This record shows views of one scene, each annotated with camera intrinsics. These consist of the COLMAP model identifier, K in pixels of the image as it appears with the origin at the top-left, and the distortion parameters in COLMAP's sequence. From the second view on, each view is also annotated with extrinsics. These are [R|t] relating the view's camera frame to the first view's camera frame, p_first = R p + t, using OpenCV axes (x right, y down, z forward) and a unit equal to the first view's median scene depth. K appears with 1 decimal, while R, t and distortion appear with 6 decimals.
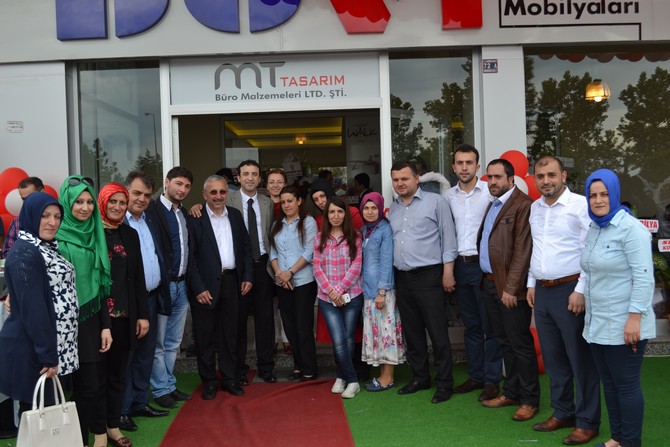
lens RADIAL K [[734.9, 0, 335.3], [0, 734.9, 227.6], [0, 0, 1]] dist [-0.062727, 0.000000]
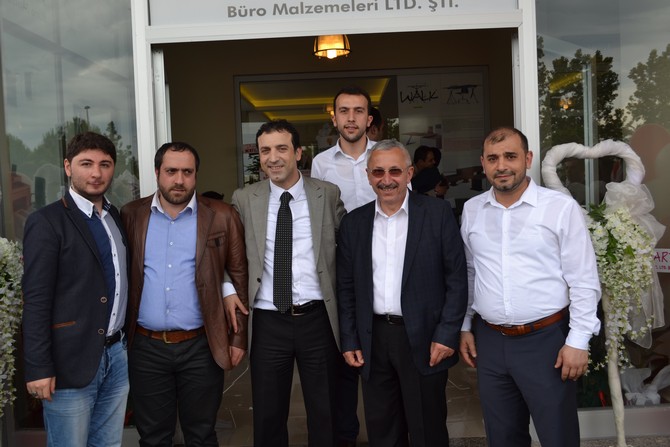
lens RADIAL K [[701.6, 0, 338.4], [0, 701.6, 221.7], [0, 0, 1]] dist [-0.054766, 0.000000]
pose [[0.999914, -0.009960, -0.008581, -0.074598], [0.010142, 0.999720, 0.021401, -0.025569], [0.008365, -0.021486, 0.999734, 0.456005]]
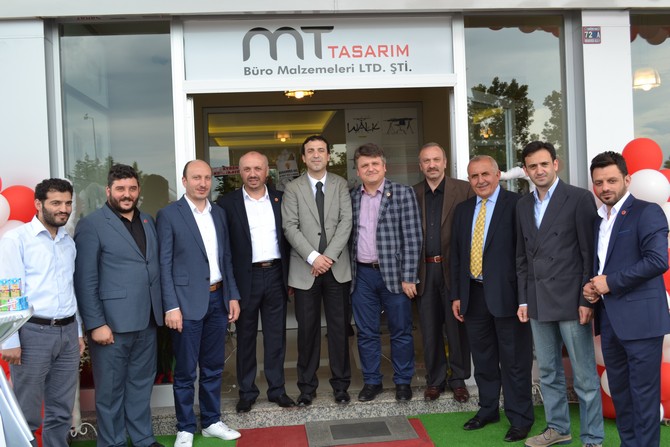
lens RADIAL K [[701.6, 0, 332.0], [0, 701.6, 228.8], [0, 0, 1]] dist [-0.054766, 0.000000]
pose [[0.995839, -0.010927, 0.090477, -0.139815], [0.010868, 0.999940, 0.001144, -0.011652], [-0.090484, -0.000156, 0.995898, 0.258820]]
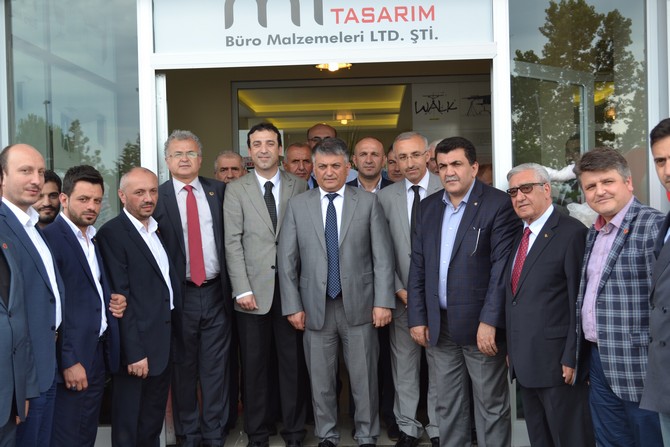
lens RADIAL K [[916.9, 0, 335.8], [0, 916.9, 224.3], [0, 0, 1]] dist [-0.034841, 0.000000]
pose [[0.999146, 0.007538, -0.040634, -0.038060], [-0.007957, 0.999917, -0.010144, -0.015832], [0.040554, 0.010459, 0.999123, 0.231670]]
